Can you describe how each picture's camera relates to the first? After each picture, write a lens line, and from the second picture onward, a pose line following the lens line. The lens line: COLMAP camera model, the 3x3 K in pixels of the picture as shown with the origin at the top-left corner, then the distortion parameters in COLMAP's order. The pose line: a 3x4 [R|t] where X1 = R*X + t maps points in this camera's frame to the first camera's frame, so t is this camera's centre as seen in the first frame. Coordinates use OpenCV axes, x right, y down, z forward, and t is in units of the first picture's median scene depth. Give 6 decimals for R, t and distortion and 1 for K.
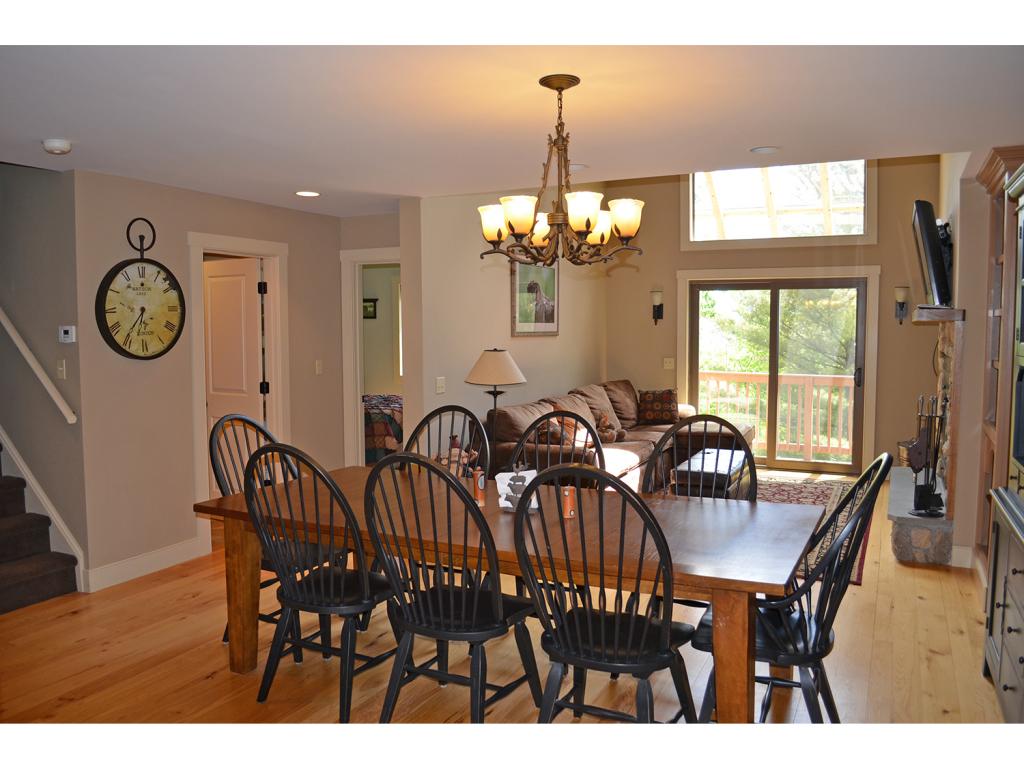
lens RADIAL K [[814.9, 0, 490.6], [0, 814.9, 361.1], [0, 0, 1]] dist [-0.077548, 0.009581]
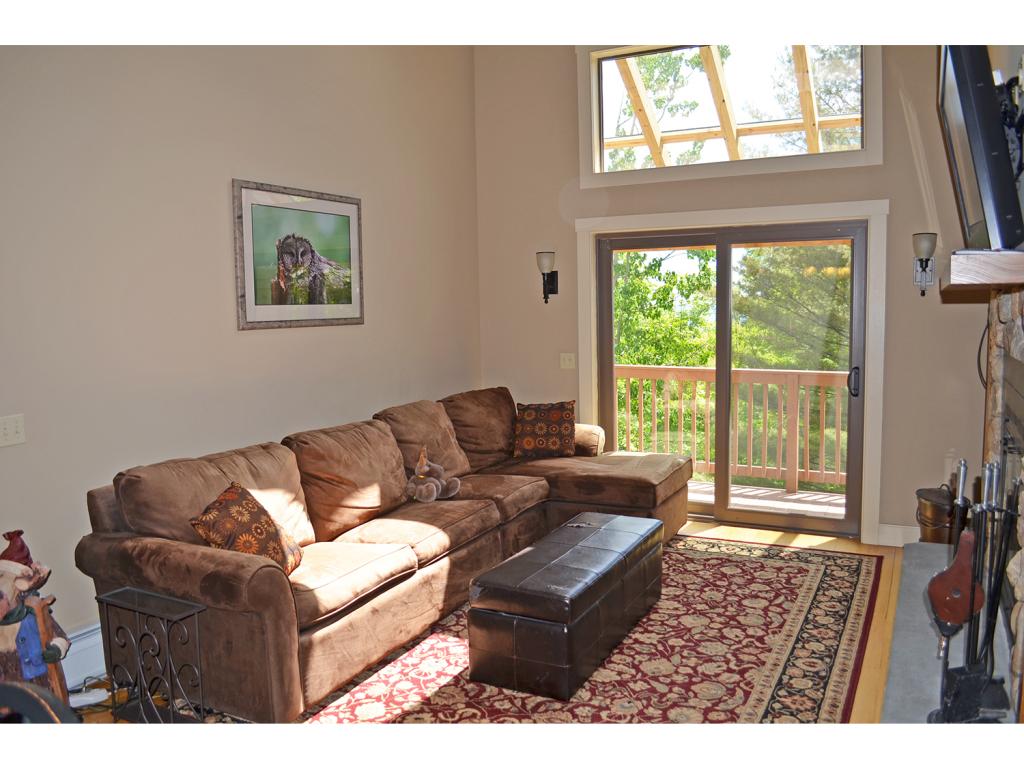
lens RADIAL K [[814.9, 0, 474.1], [0, 814.9, 354.7], [0, 0, 1]] dist [-0.077548, 0.009581]
pose [[0.998543, -0.016205, -0.051462, 0.191751], [0.017101, 0.999709, 0.017025, -0.015851], [0.051171, -0.017880, 0.998530, 0.357328]]
